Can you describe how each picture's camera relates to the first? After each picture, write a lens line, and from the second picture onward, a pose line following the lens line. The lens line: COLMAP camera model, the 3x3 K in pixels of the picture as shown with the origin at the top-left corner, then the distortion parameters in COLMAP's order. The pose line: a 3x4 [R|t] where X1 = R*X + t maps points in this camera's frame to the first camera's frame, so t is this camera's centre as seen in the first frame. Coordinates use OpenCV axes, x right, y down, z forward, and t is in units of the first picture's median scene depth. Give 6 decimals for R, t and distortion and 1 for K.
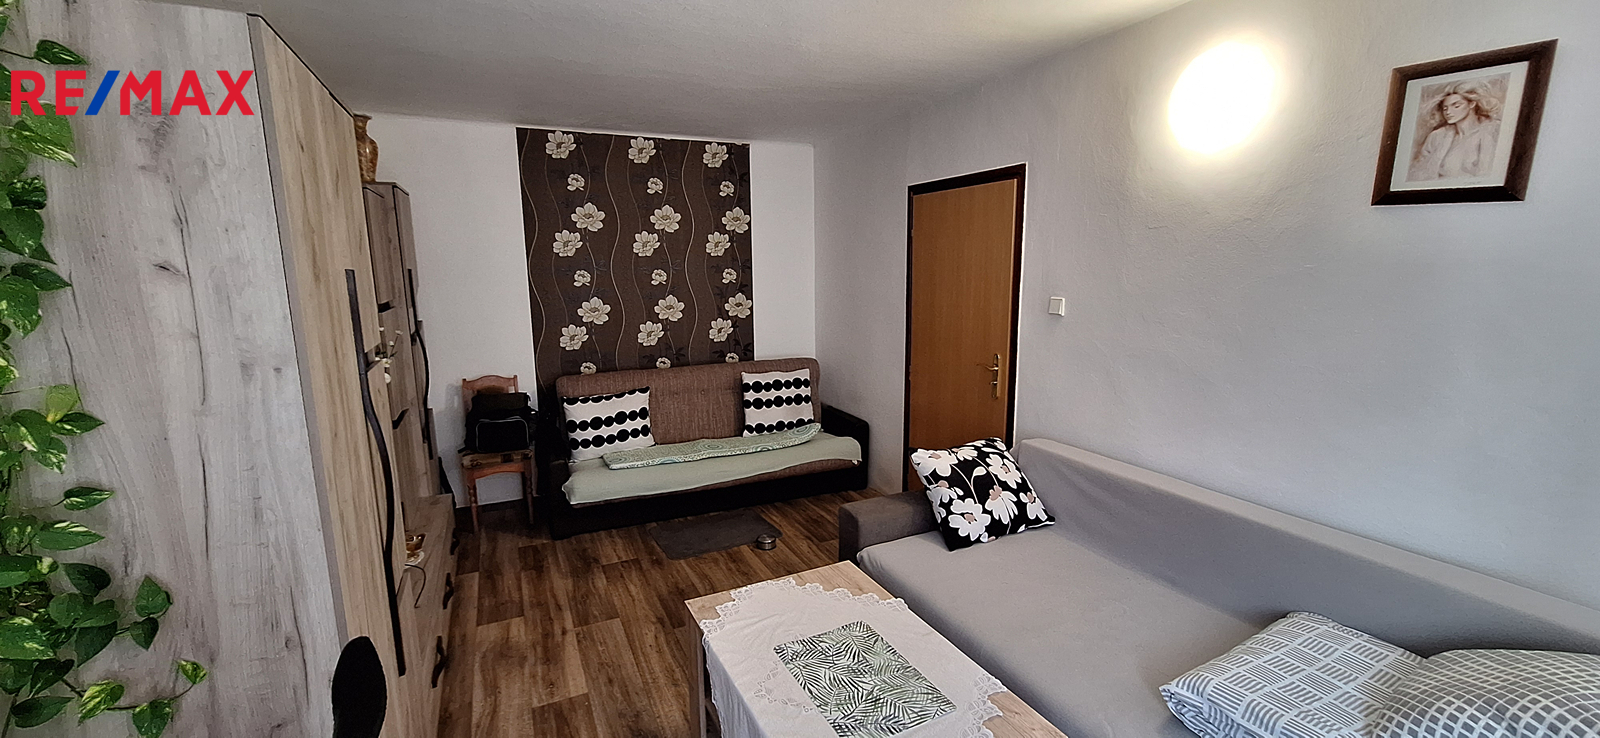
lens RADIAL K [[640.4, 0, 798.2], [0, 640.4, 374.9], [0, 0, 1]] dist [-0.013839, 0.006797]
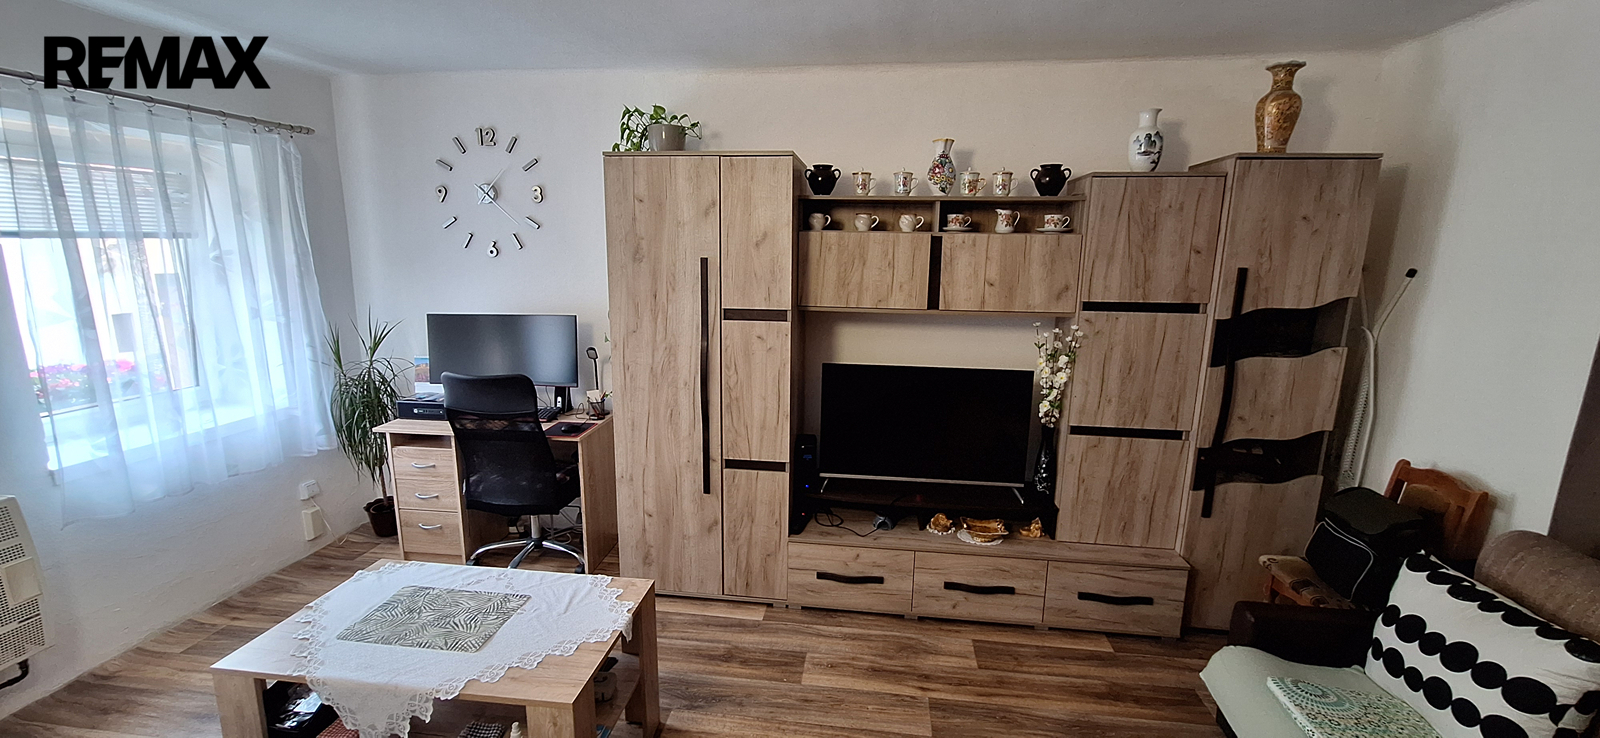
lens RADIAL K [[640.4, 0, 798.2], [0, 640.4, 374.9], [0, 0, 1]] dist [-0.013839, 0.006797]
pose [[-0.541211, 0.169554, -0.823616, 0.373532], [-0.154060, 0.942888, 0.295343, -0.231601], [0.826654, 0.286729, -0.484180, 1.186439]]
